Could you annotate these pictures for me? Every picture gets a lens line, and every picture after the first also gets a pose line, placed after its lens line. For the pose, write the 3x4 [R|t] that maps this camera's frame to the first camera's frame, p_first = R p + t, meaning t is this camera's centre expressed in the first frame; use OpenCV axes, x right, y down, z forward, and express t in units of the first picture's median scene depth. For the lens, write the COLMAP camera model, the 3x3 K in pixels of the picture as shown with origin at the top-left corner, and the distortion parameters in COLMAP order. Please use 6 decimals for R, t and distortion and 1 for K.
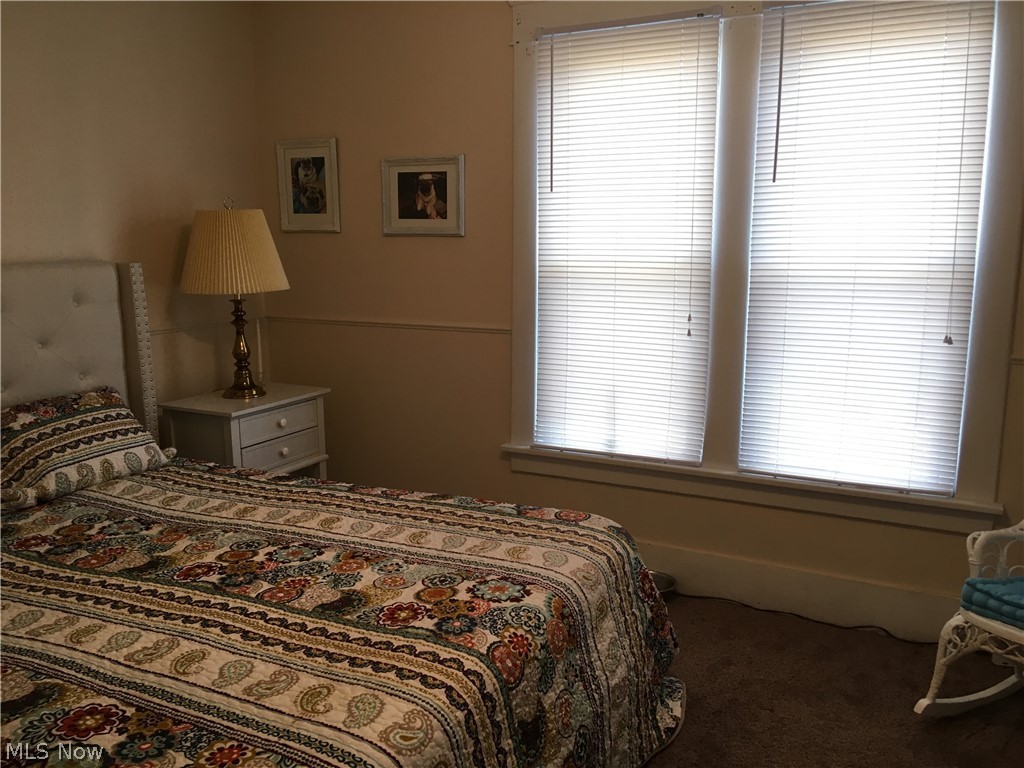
lens RADIAL K [[872.5, 0, 508.3], [0, 872.5, 387.5], [0, 0, 1]] dist [0.085477, -0.081949]
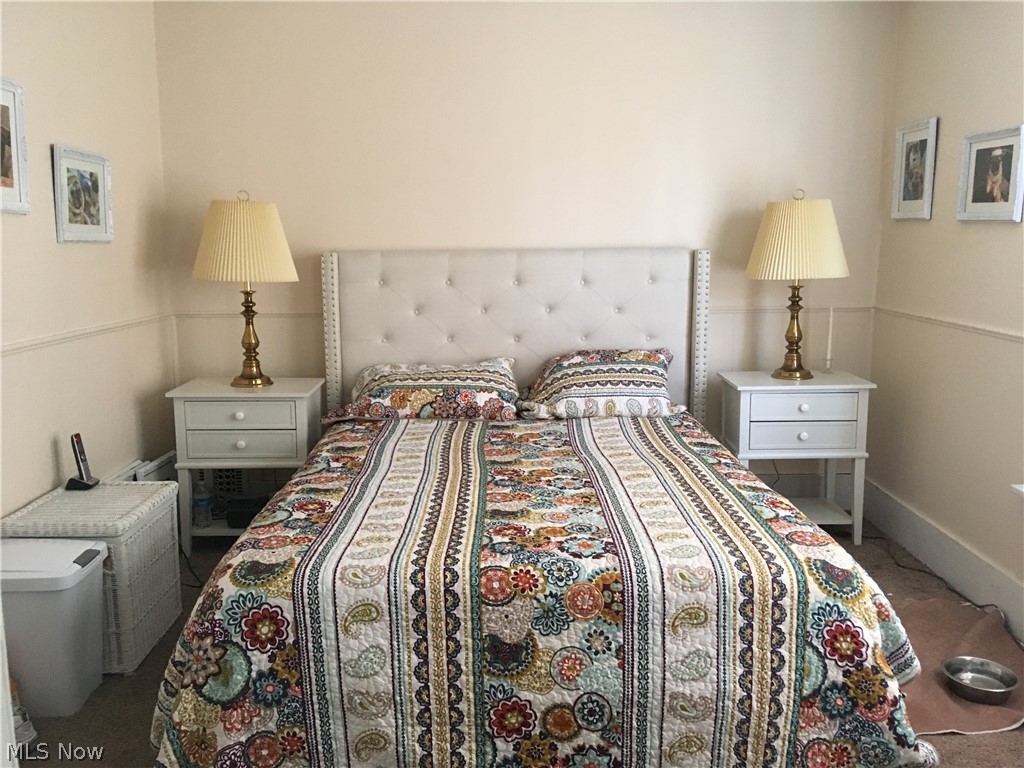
lens RADIAL K [[872.5, 0, 503.7], [0, 872.5, 380.1], [0, 0, 1]] dist [0.085477, -0.081949]
pose [[0.457523, 0.150056, -0.876445, 0.721859], [-0.148212, 0.984739, 0.091228, -0.049907], [0.876759, 0.088161, 0.472781, 0.304064]]
